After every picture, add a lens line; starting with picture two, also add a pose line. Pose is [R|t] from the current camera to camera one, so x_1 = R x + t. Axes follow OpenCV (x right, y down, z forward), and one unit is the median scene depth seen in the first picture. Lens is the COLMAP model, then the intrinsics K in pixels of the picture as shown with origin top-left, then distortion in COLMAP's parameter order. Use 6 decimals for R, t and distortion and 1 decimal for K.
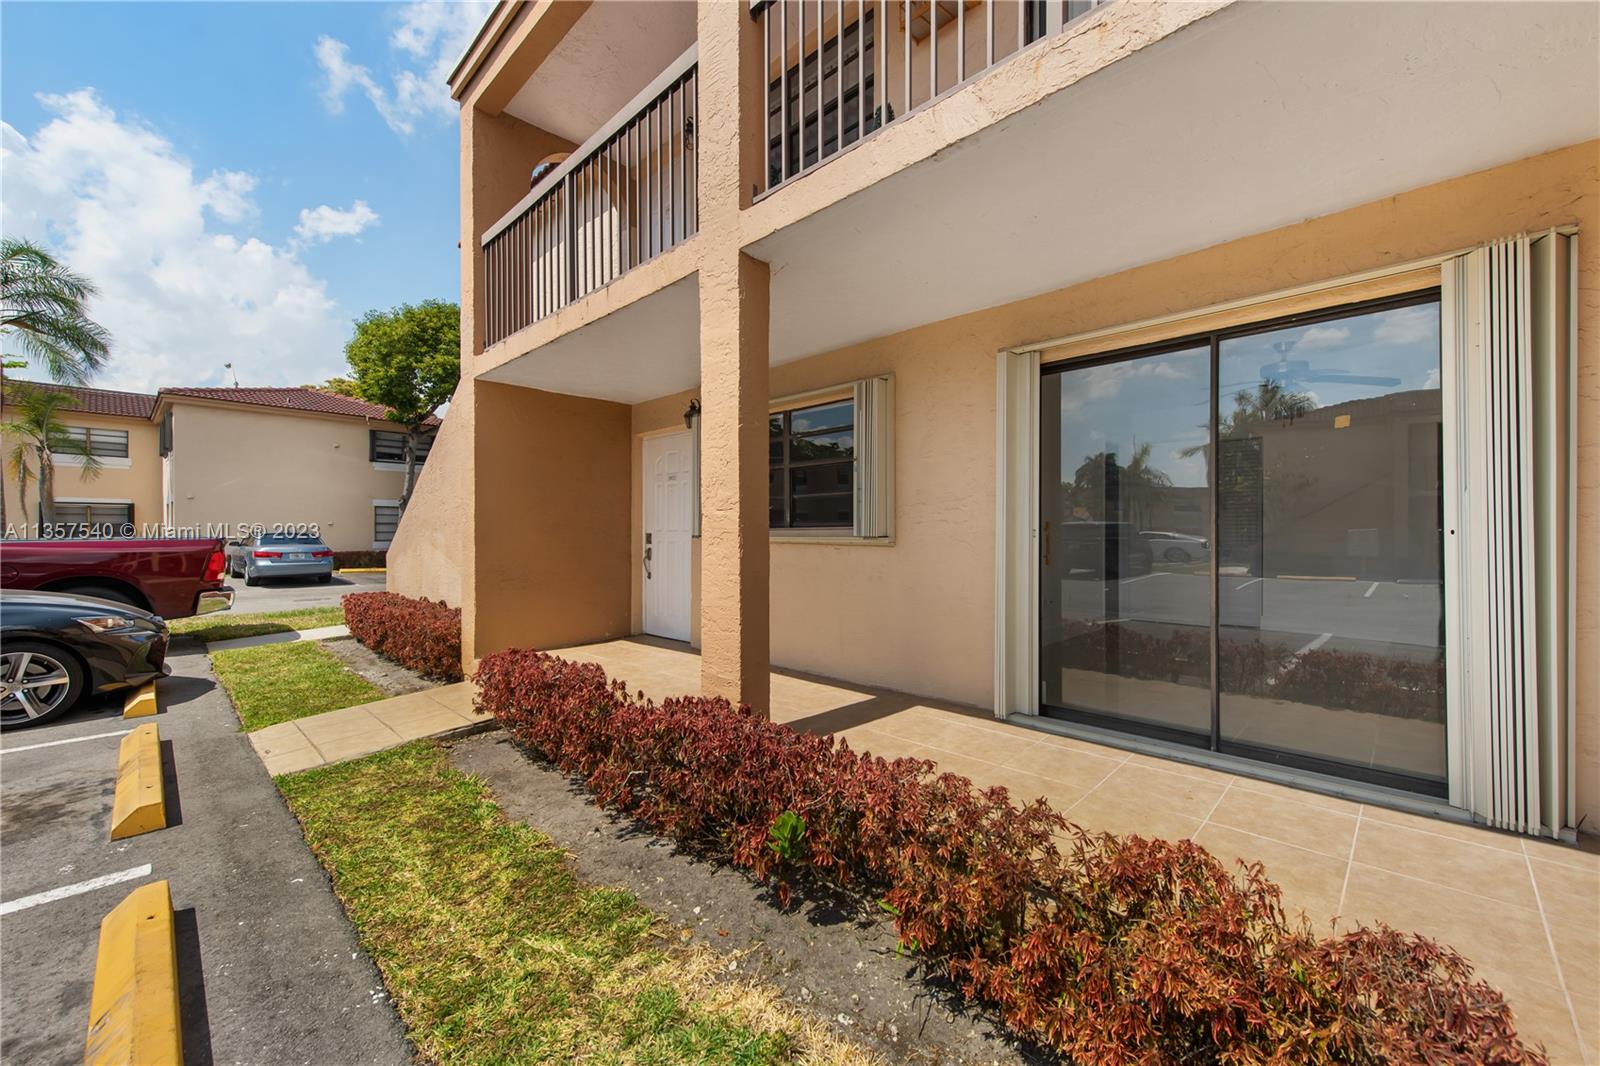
lens RADIAL K [[623.9, 0, 800.0], [0, 623.9, 533.0], [0, 0, 1]] dist [0.008924, -0.000203]
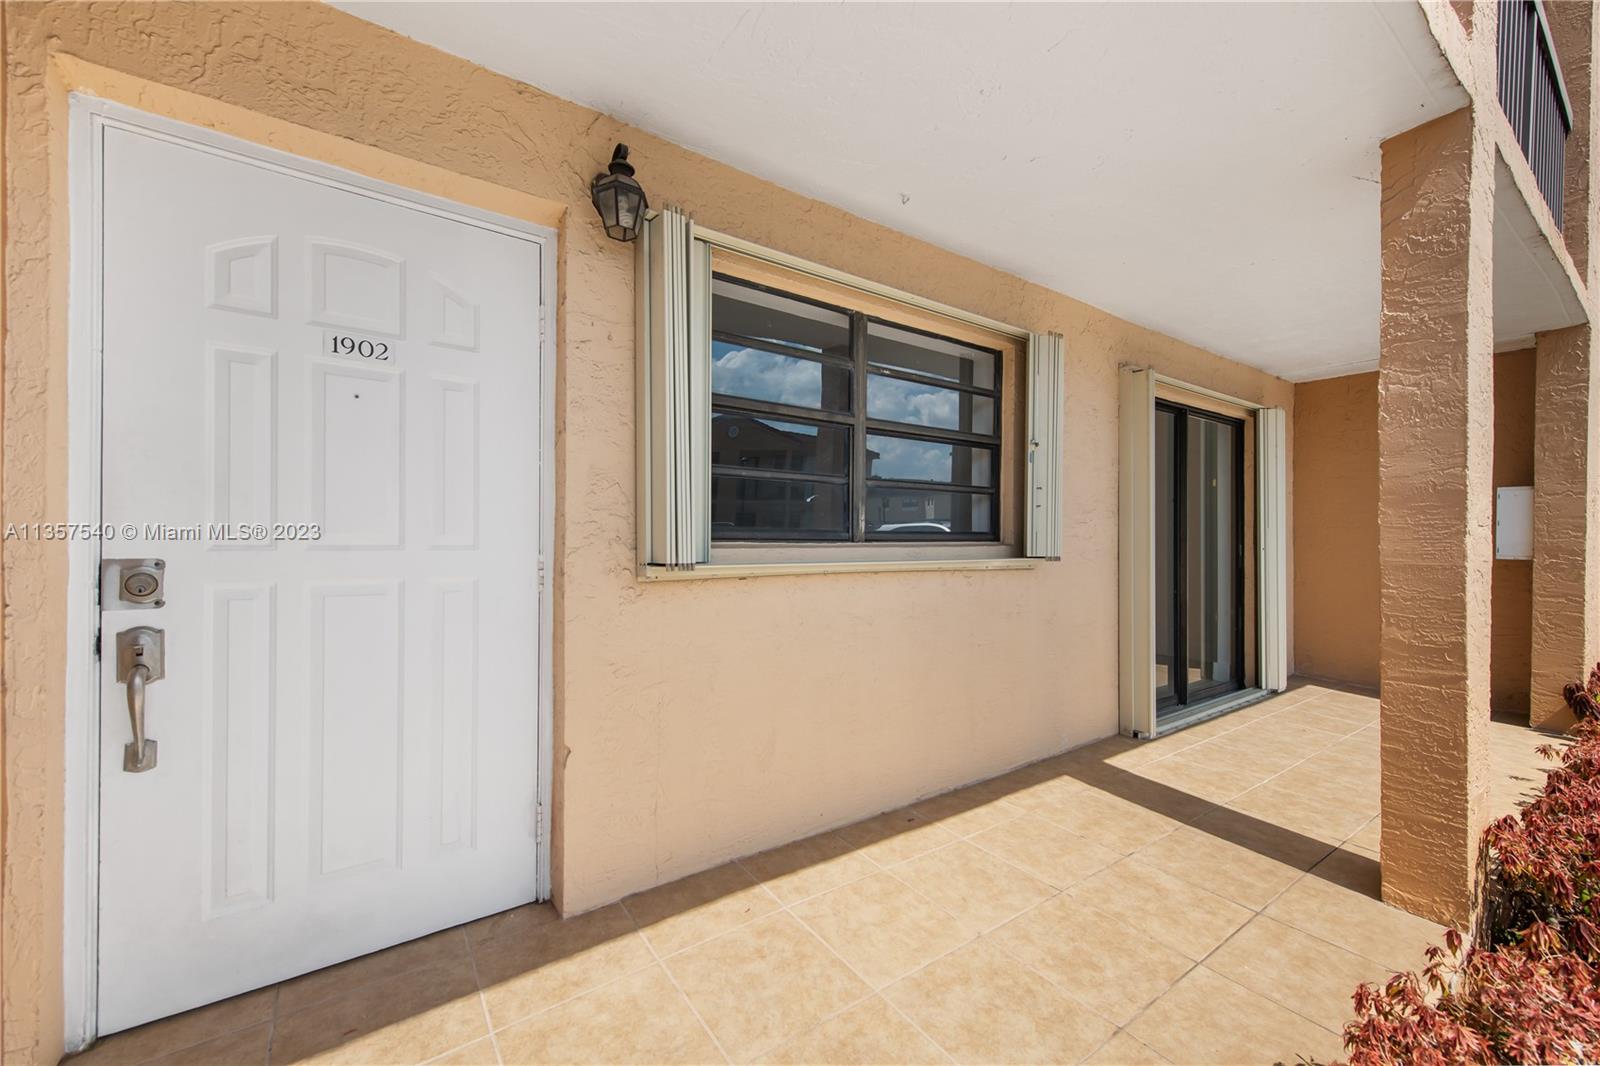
lens RADIAL K [[623.9, 0, 800.0], [0, 623.9, 533.0], [0, 0, 1]] dist [0.008924, -0.000203]
pose [[0.187024, 0.009291, 0.982311, -0.656967], [-0.007360, 0.999940, -0.008057, -0.013559], [-0.982328, -0.005723, 0.187081, 1.169067]]
